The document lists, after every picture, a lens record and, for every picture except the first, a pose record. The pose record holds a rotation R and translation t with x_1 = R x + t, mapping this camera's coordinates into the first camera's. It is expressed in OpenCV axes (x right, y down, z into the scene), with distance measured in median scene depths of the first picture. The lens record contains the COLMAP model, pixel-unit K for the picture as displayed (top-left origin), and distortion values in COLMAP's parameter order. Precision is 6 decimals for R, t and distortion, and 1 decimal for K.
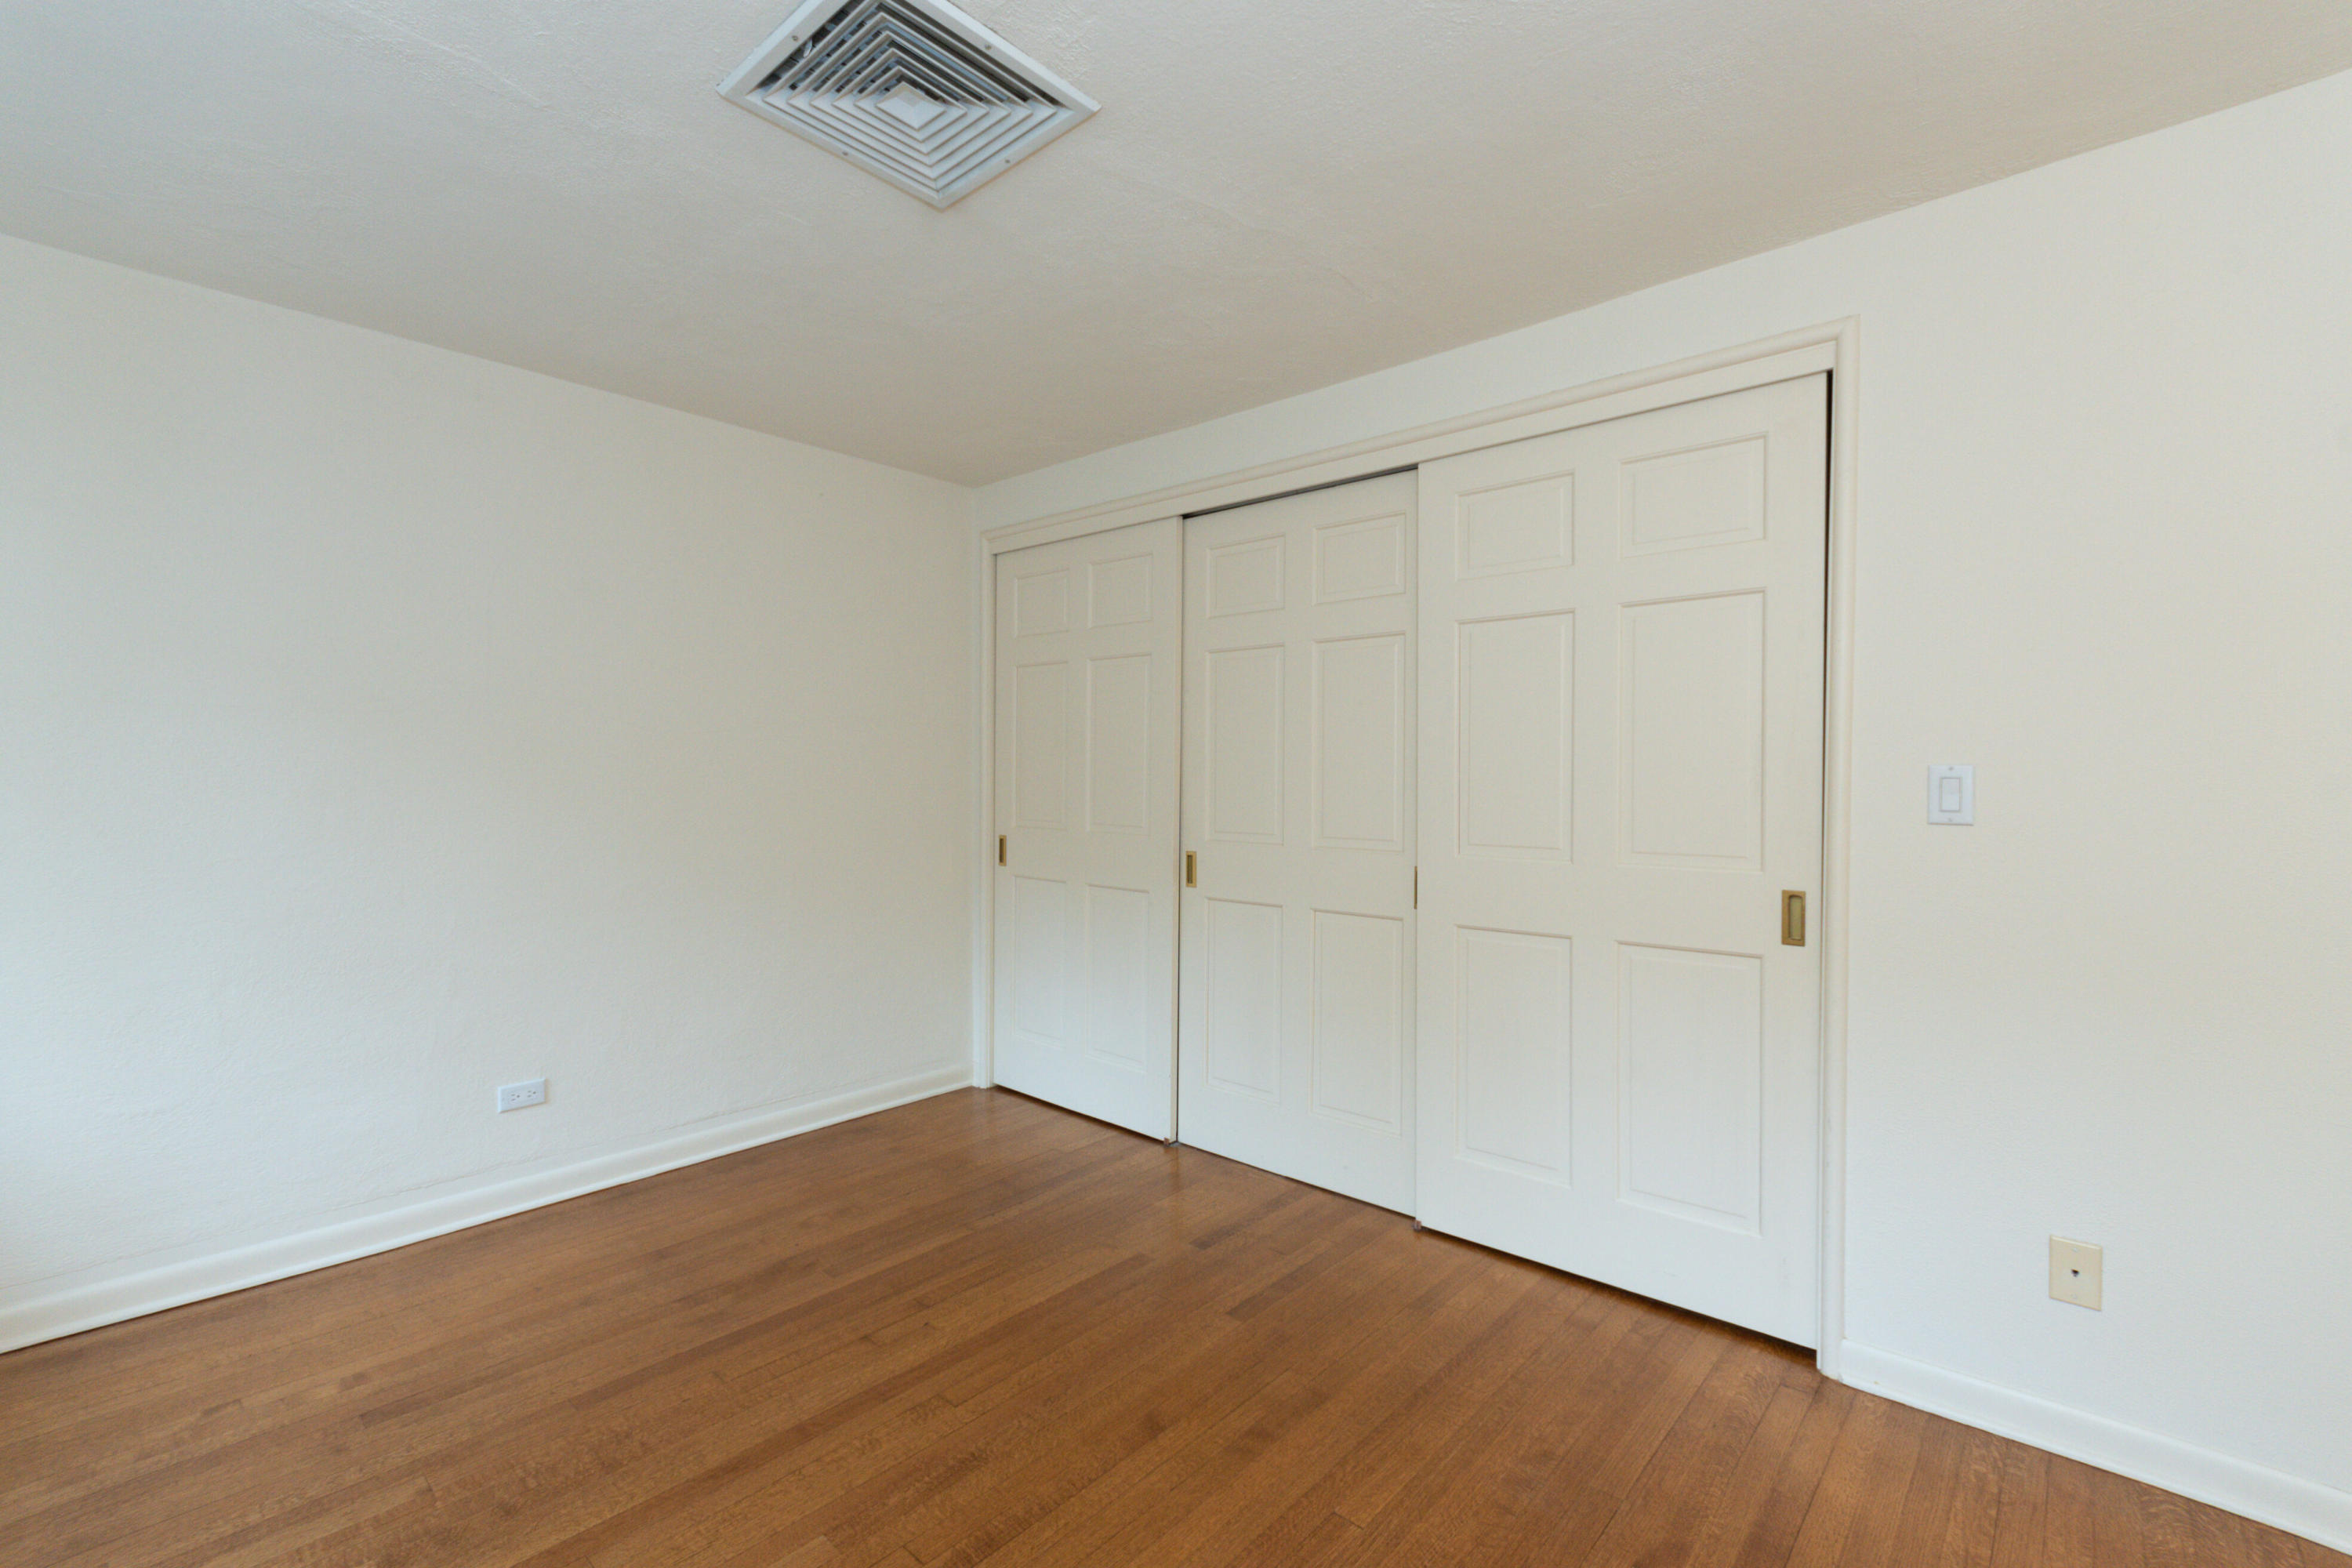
lens RADIAL K [[1008.1, 0, 1173.6], [0, 1008.1, 792.3], [0, 0, 1]] dist [-0.003194, 0.000521]
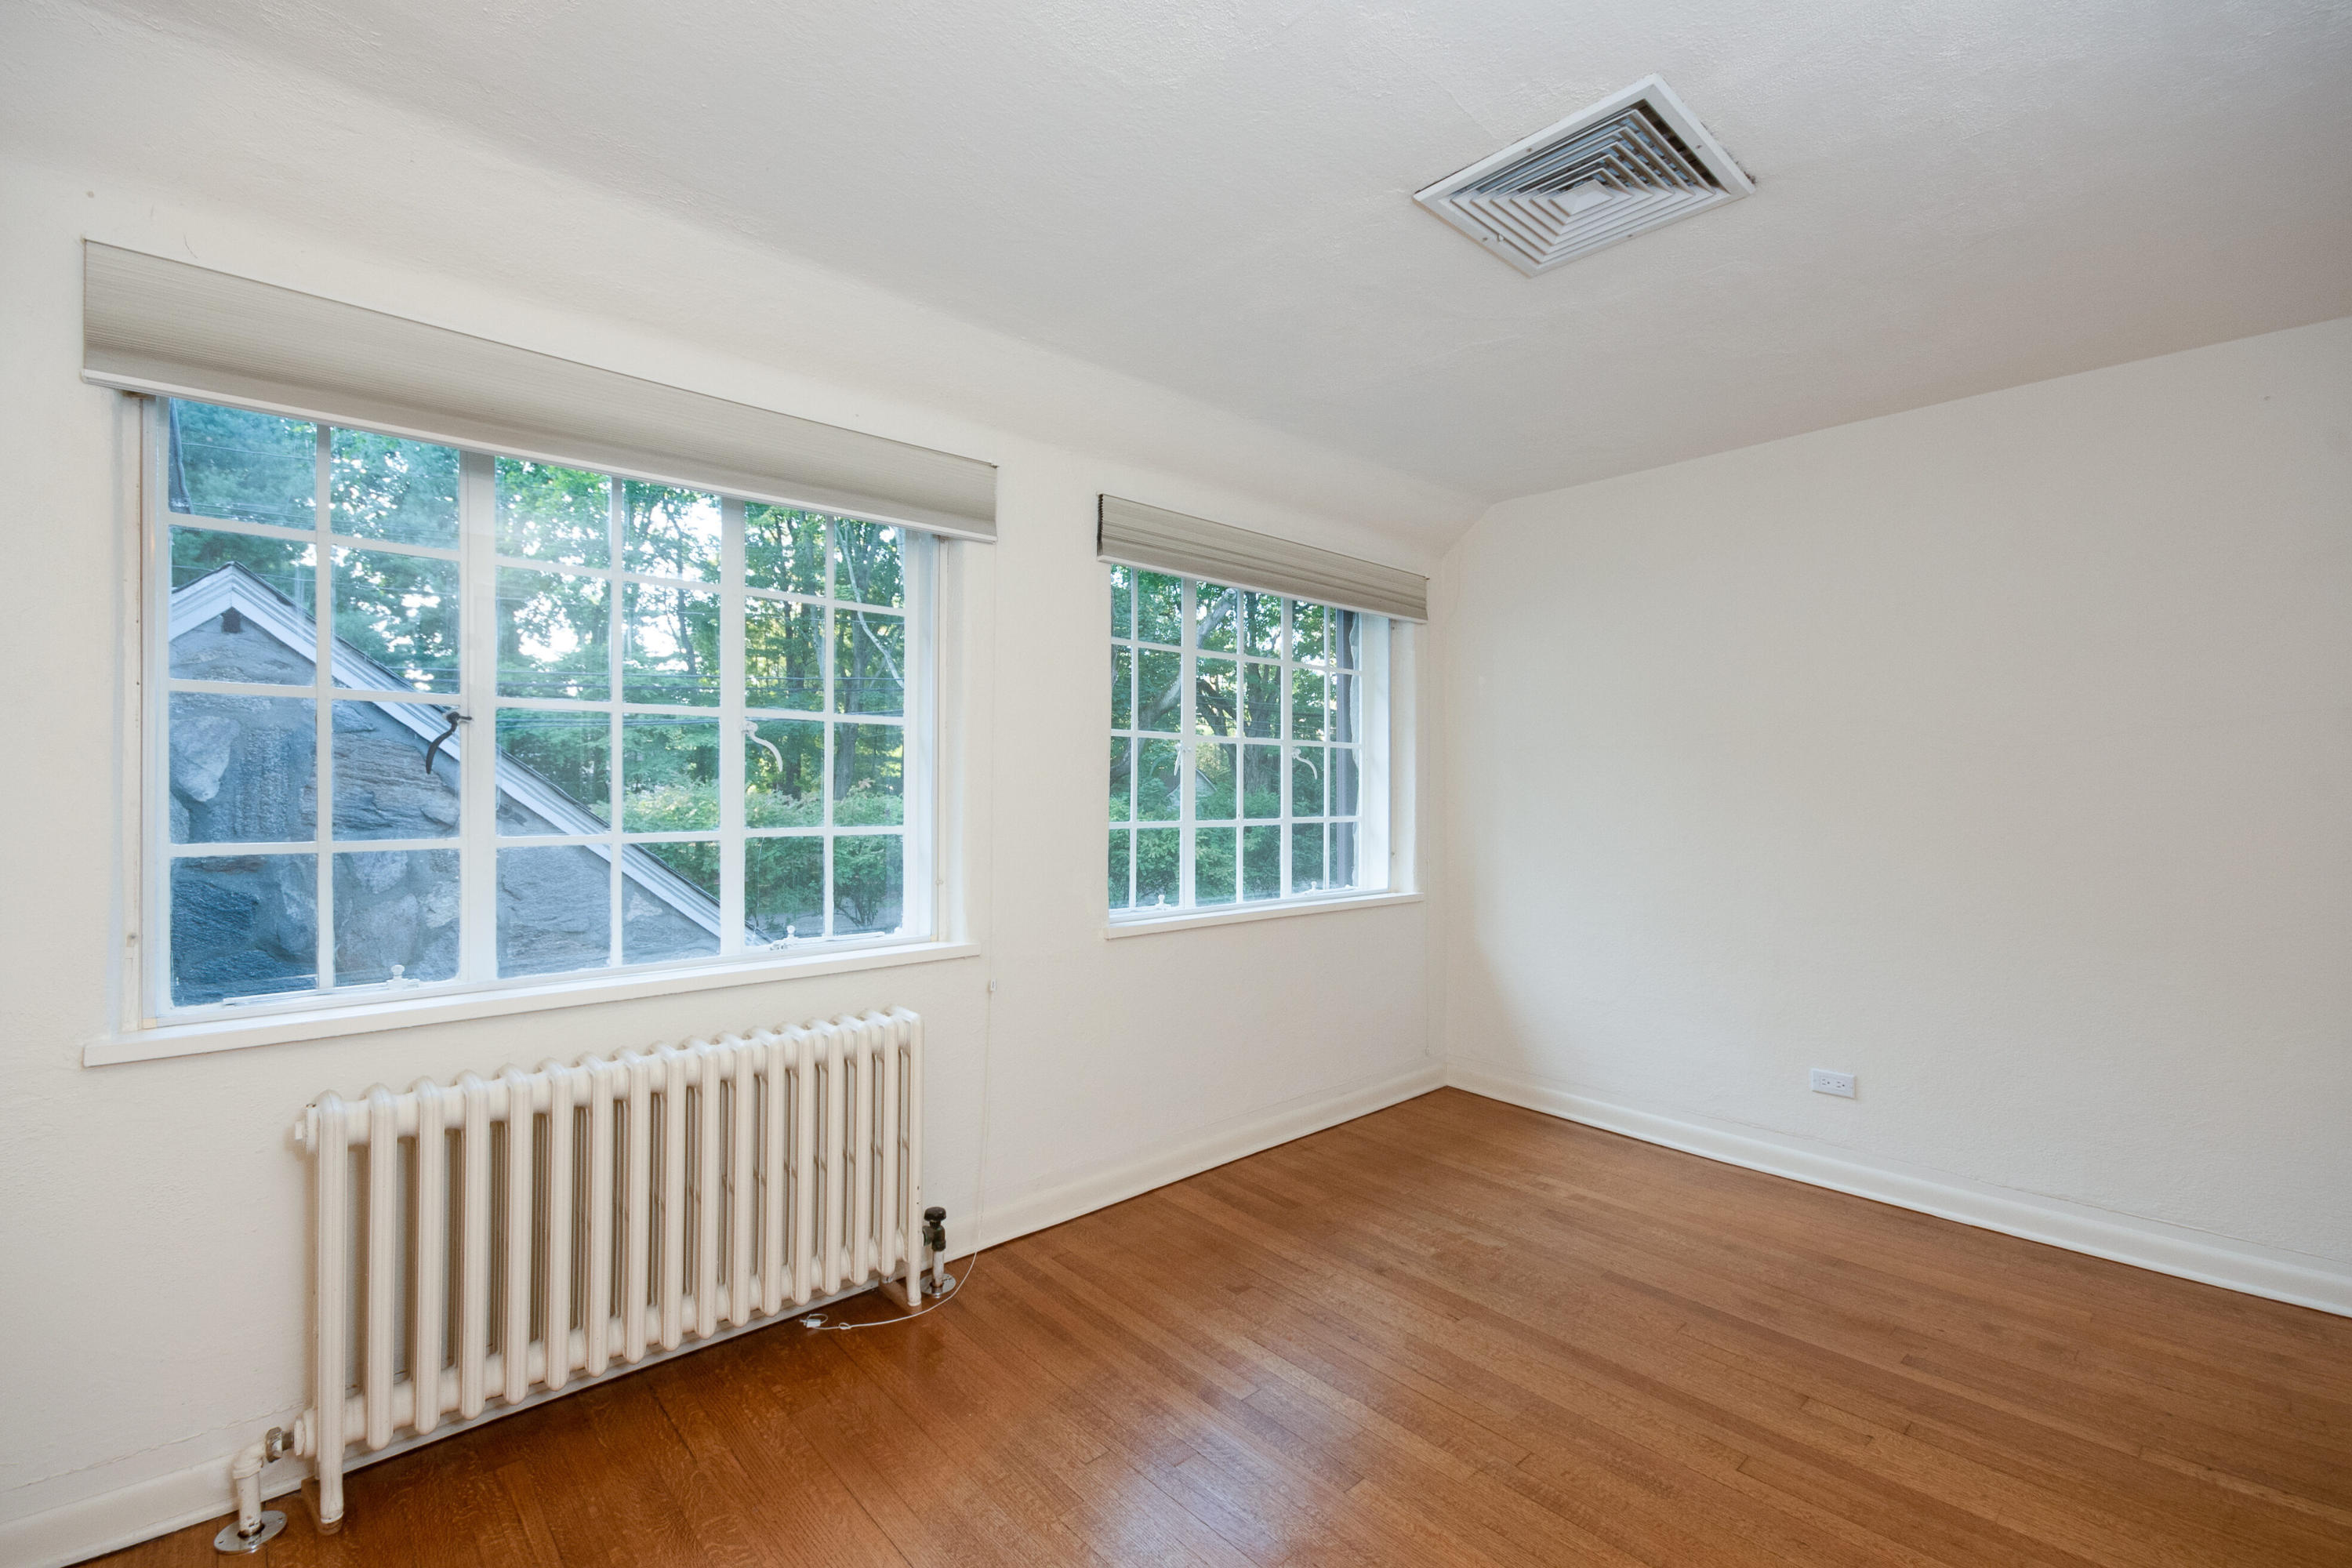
lens RADIAL K [[1008.1, 0, 1178.4], [0, 1008.1, 793.4], [0, 0, 1]] dist [-0.003194, 0.000521]
pose [[-0.101173, 0.002606, -0.994865, 0.686493], [-0.017496, 0.999837, 0.004398, -0.015149], [0.994715, 0.017851, -0.101111, 0.504099]]
